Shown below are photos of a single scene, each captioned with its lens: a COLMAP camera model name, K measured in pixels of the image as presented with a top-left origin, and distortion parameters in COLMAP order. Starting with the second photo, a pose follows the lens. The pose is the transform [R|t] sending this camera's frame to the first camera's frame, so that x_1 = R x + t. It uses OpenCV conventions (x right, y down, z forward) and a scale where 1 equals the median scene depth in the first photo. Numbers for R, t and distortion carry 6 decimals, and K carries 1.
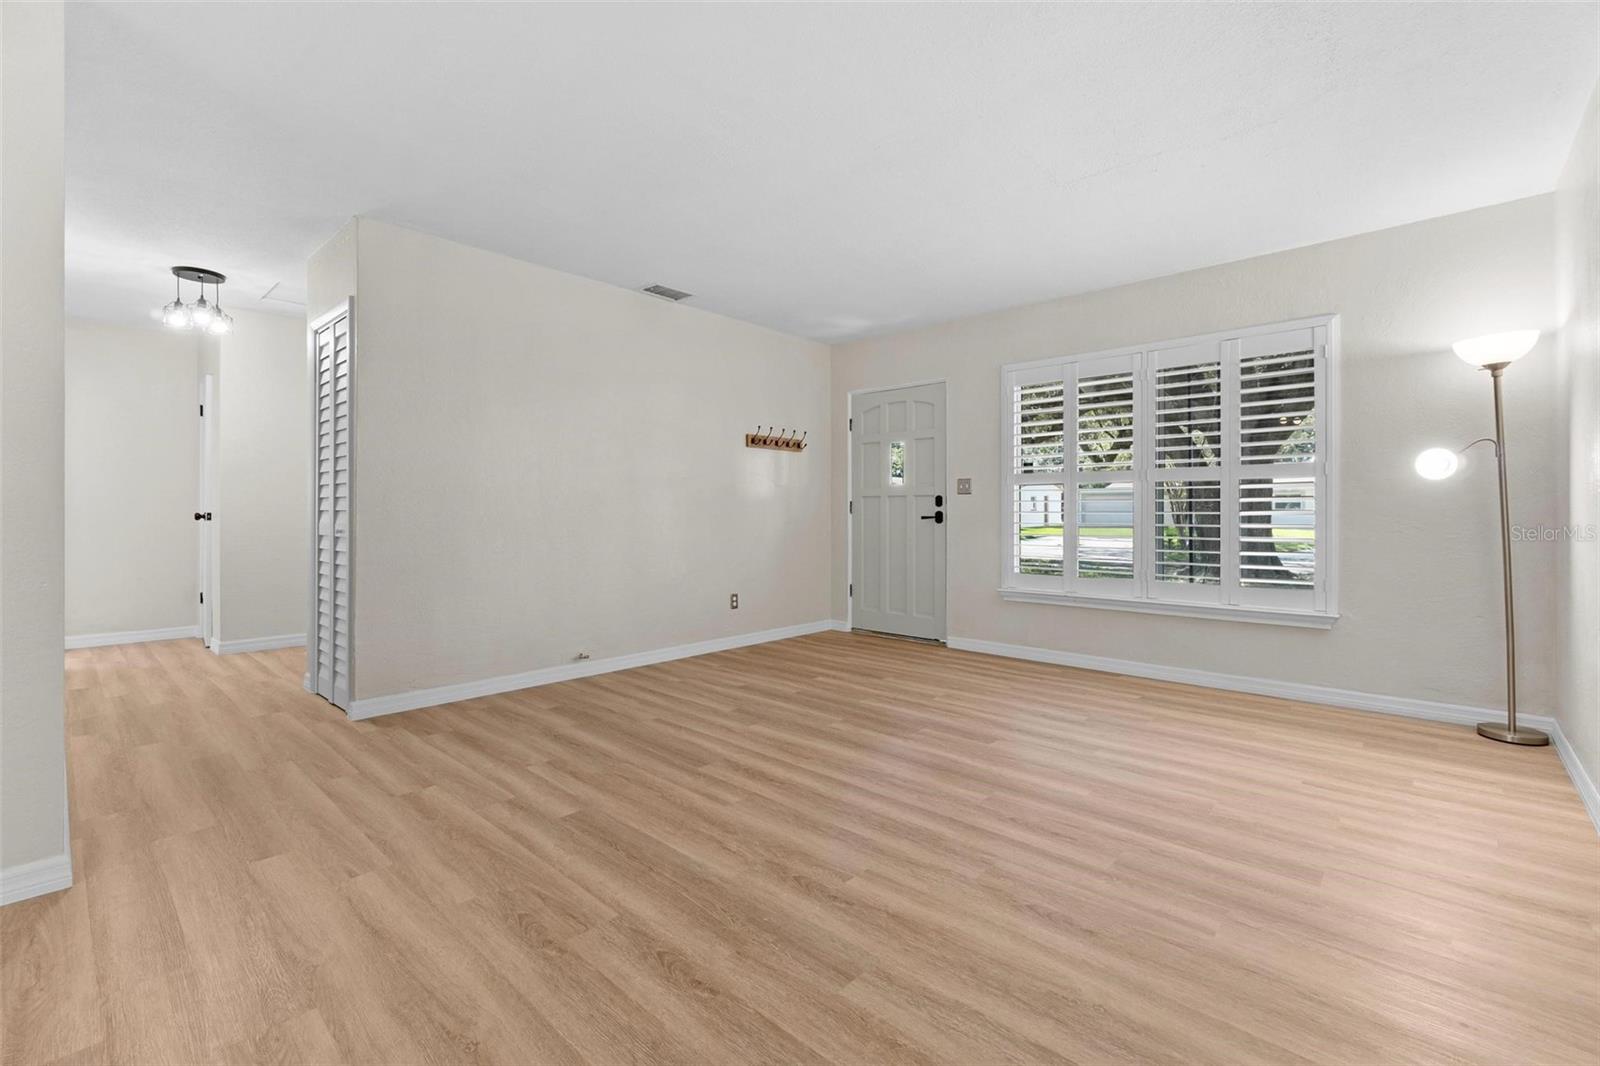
lens RADIAL K [[695.6, 0, 818.9], [0, 695.6, 508.2], [0, 0, 1]] dist [0.000138, 0.000719]
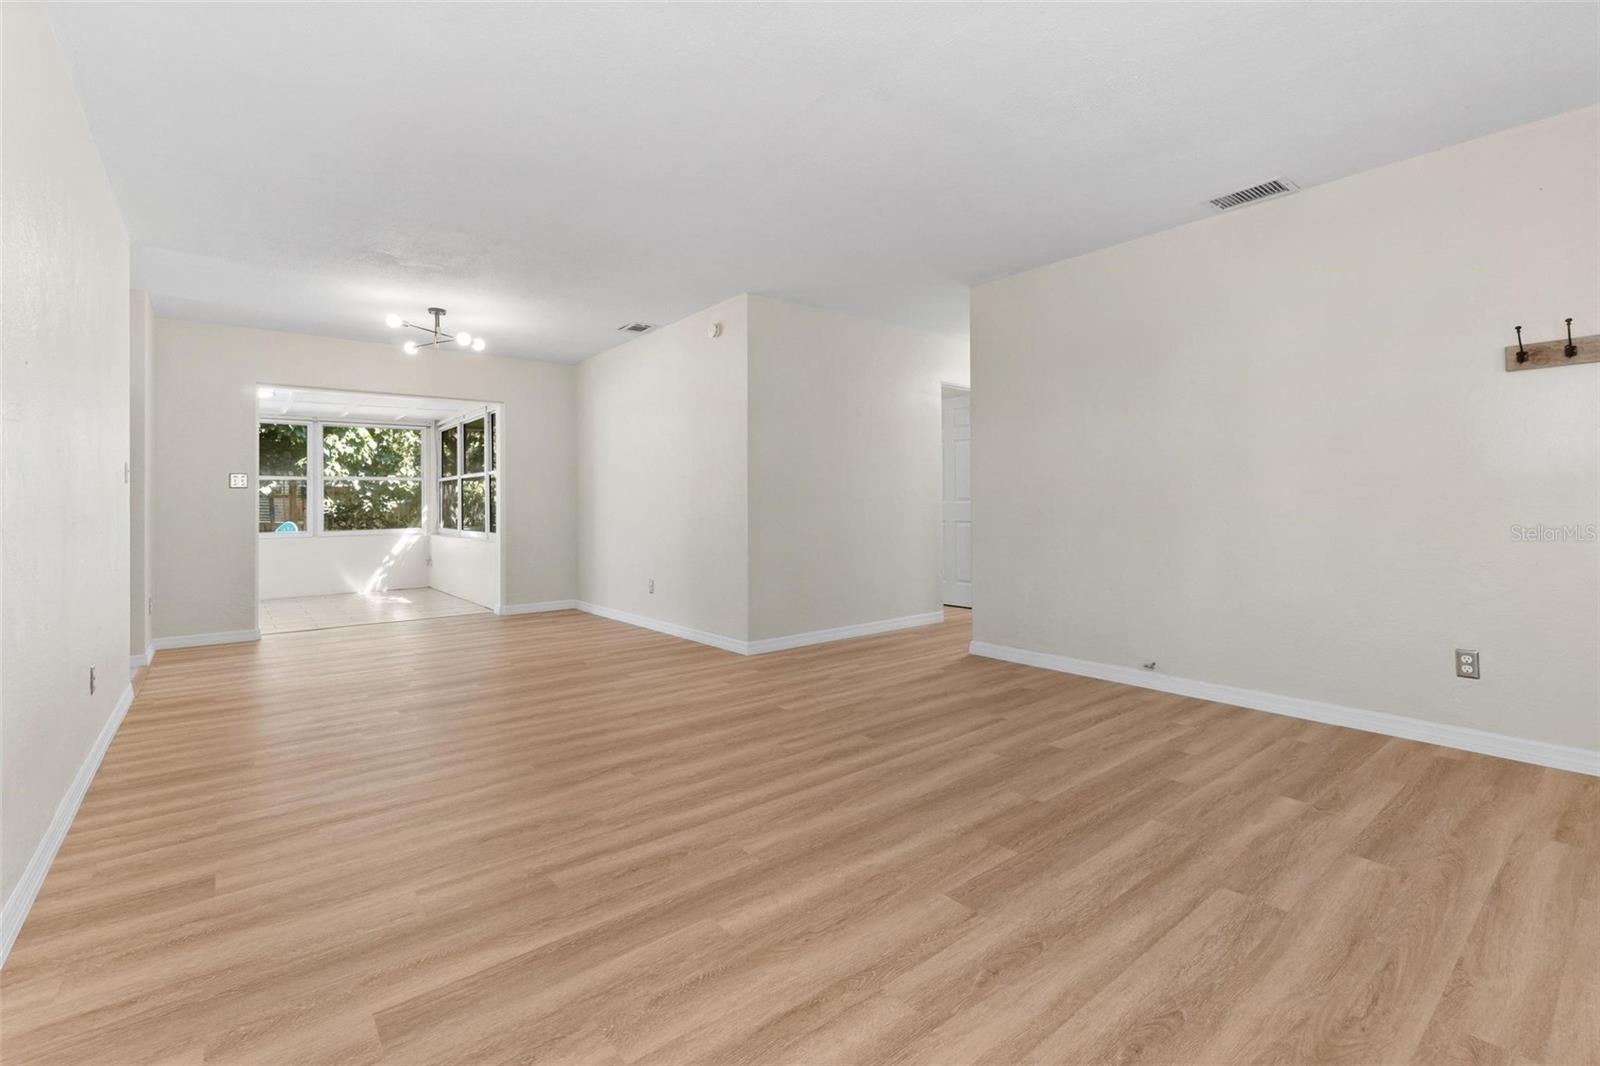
lens RADIAL K [[695.6, 0, 796.5], [0, 695.6, 523.8], [0, 0, 1]] dist [0.000138, 0.000719]
pose [[-0.157321, 0.026574, -0.987190, 0.898472], [0.015191, 0.999585, 0.024487, 0.004764], [0.987431, -0.011144, -0.157660, 1.031697]]
